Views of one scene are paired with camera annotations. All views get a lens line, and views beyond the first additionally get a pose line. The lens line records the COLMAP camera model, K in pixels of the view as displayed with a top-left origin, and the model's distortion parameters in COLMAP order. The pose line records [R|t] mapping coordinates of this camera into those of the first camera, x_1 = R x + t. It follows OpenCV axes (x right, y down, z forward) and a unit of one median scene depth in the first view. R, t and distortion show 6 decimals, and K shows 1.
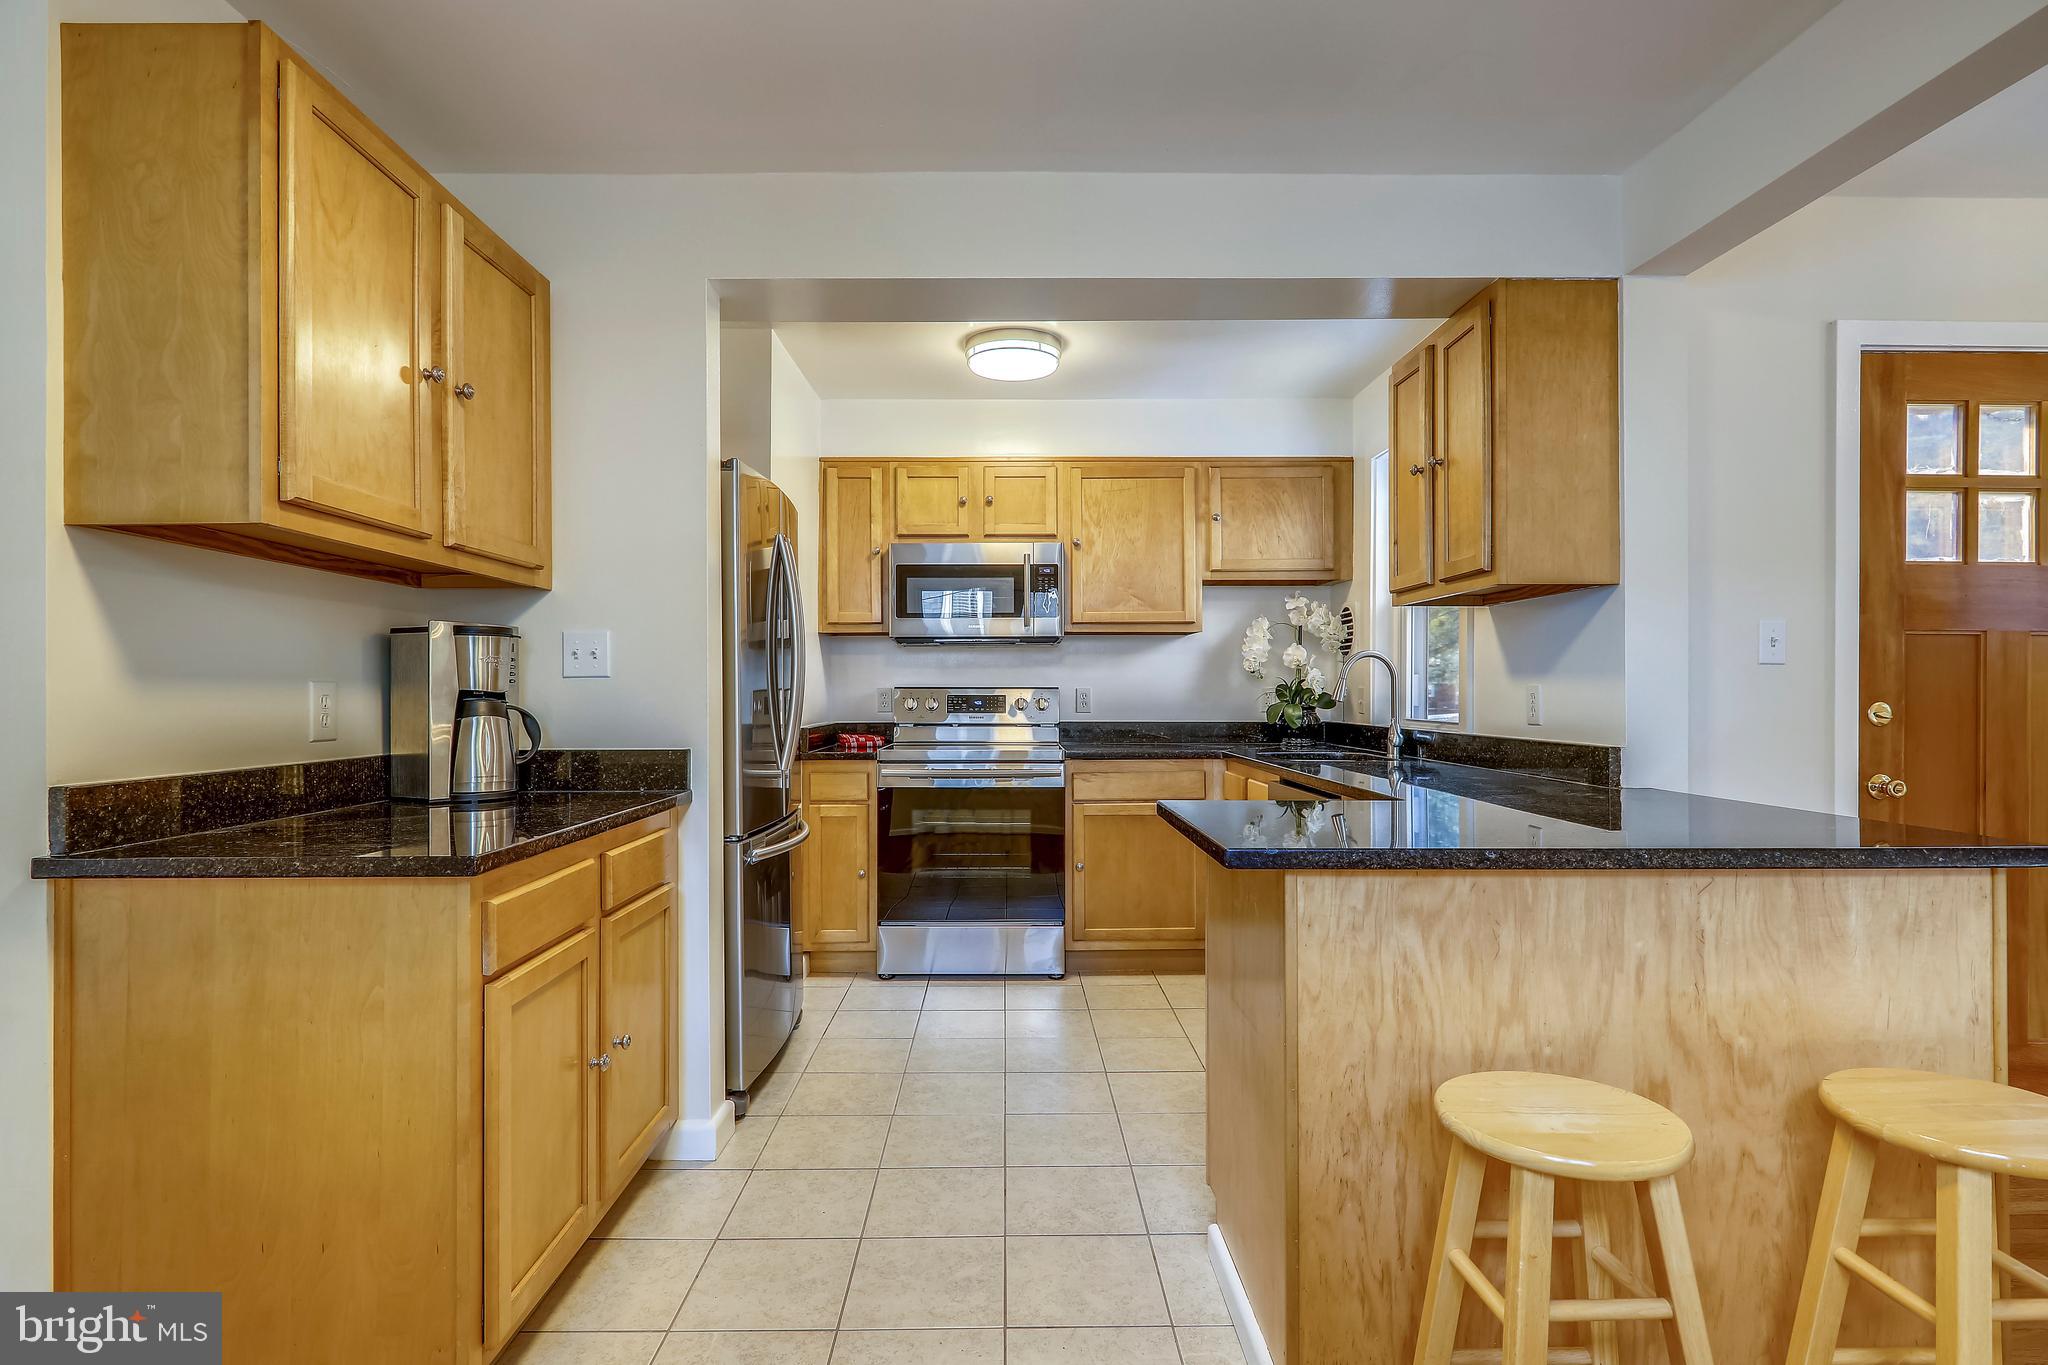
lens RADIAL K [[1006.5, 0, 1017.7], [0, 1006.5, 685.9], [0, 0, 1]] dist [0.000340, 0.000267]
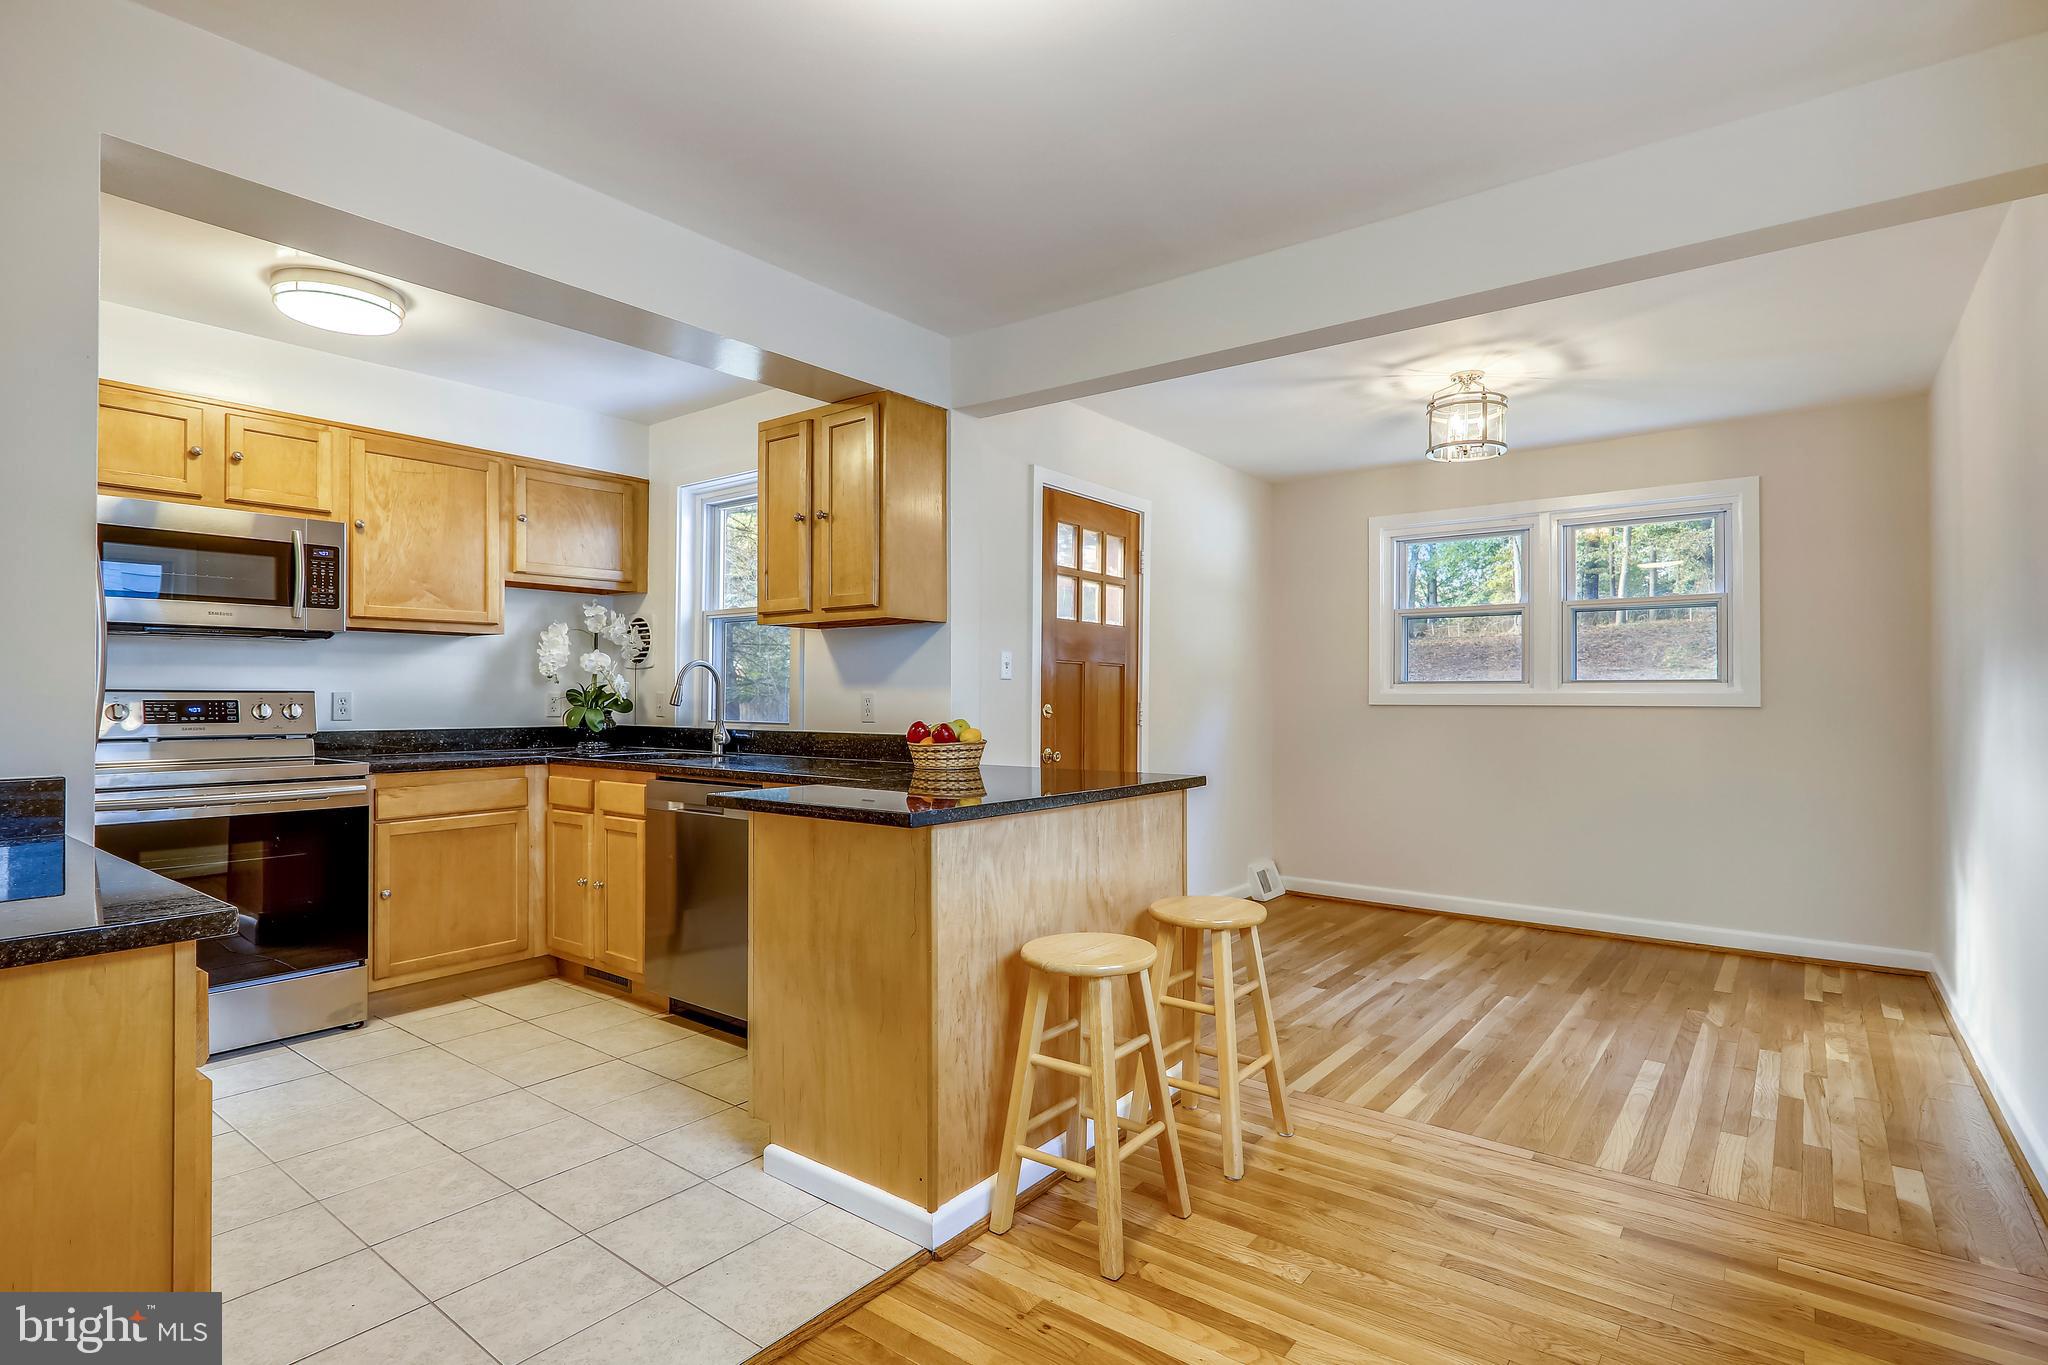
lens RADIAL K [[1006.5, 0, 1017.7], [0, 1006.5, 685.9], [0, 0, 1]] dist [0.000340, 0.000267]
pose [[0.627414, 0.010092, 0.778621, -0.349219], [-0.006533, 0.999949, -0.007697, -0.000170], [-0.778659, -0.000257, 0.627448, 0.016563]]
